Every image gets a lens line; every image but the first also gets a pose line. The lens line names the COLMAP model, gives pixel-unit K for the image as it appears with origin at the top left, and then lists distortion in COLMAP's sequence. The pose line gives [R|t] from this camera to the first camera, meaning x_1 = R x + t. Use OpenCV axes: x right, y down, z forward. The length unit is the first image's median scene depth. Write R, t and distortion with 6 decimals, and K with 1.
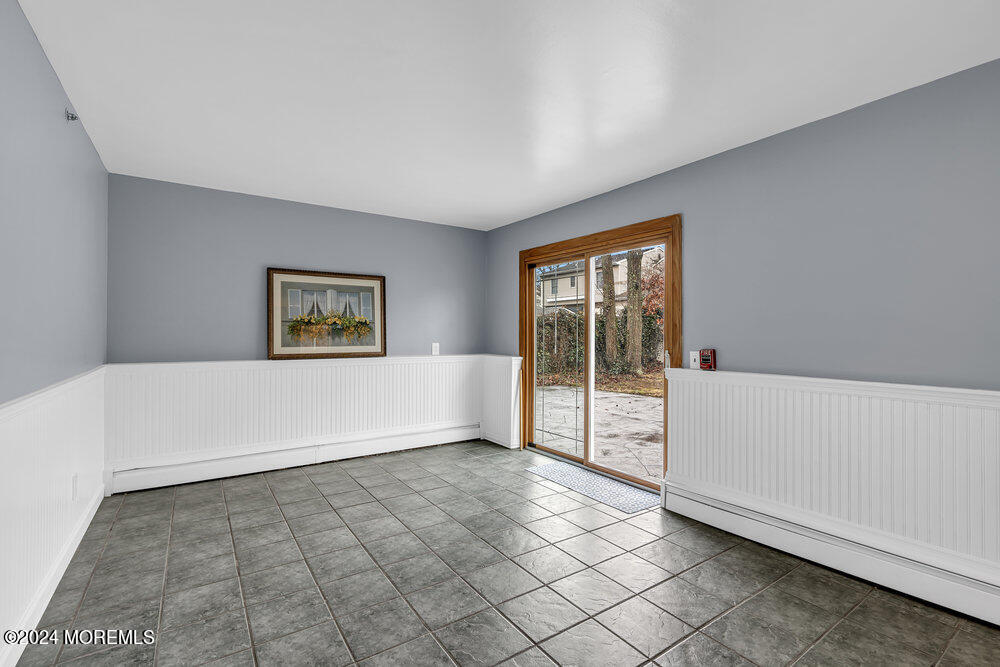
lens RADIAL K [[453.3, 0, 501.6], [0, 453.3, 335.8], [0, 0, 1]] dist [-0.003045, -0.000489]
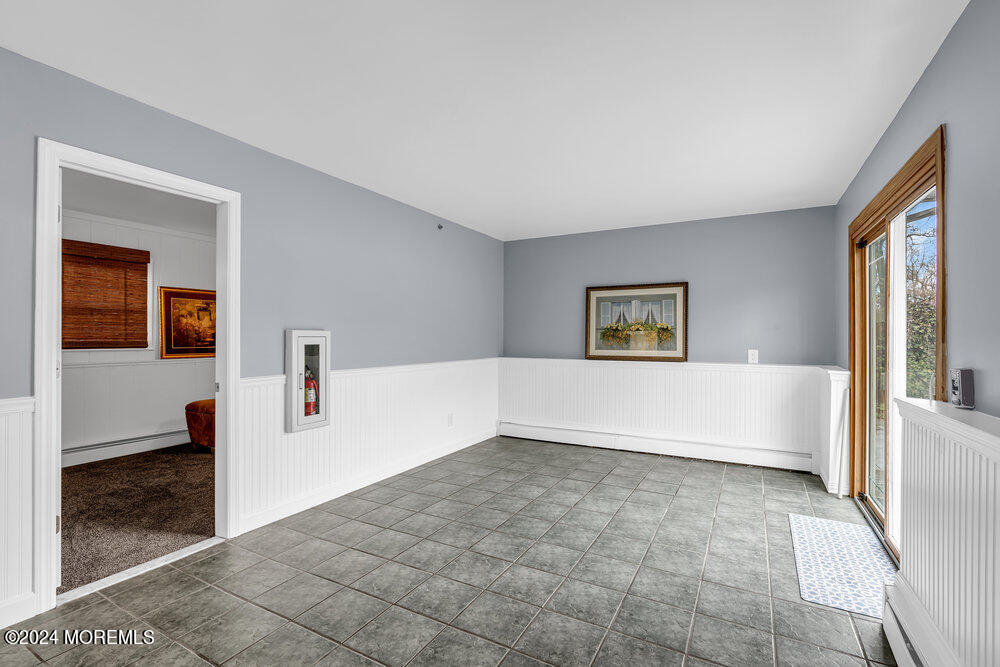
lens RADIAL K [[453.3, 0, 501.6], [0, 453.3, 335.8], [0, 0, 1]] dist [-0.003045, -0.000489]
pose [[0.451842, -0.004999, -0.892084, 0.514528], [-0.005130, 0.999953, -0.008201, -0.001701], [0.892083, 0.008282, 0.451796, 0.202084]]
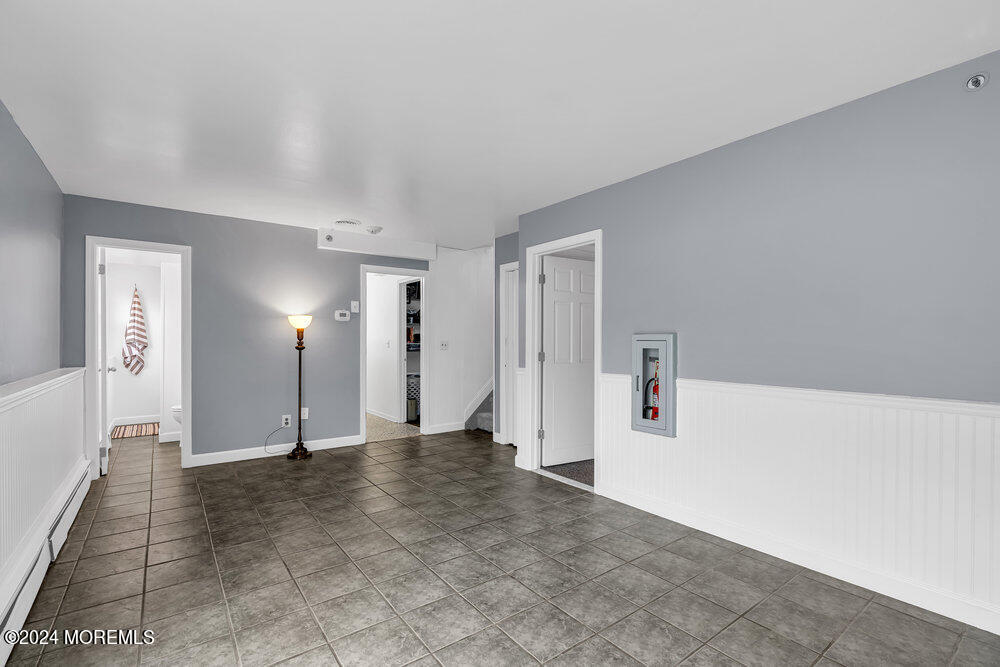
lens RADIAL K [[453.3, 0, 501.6], [0, 453.3, 335.8], [0, 0, 1]] dist [-0.003045, -0.000489]
pose [[-0.999059, -0.007676, -0.042683, -0.036561], [-0.007354, 0.999943, -0.007700, -0.005041], [0.042740, -0.007379, -0.999059, 1.019602]]
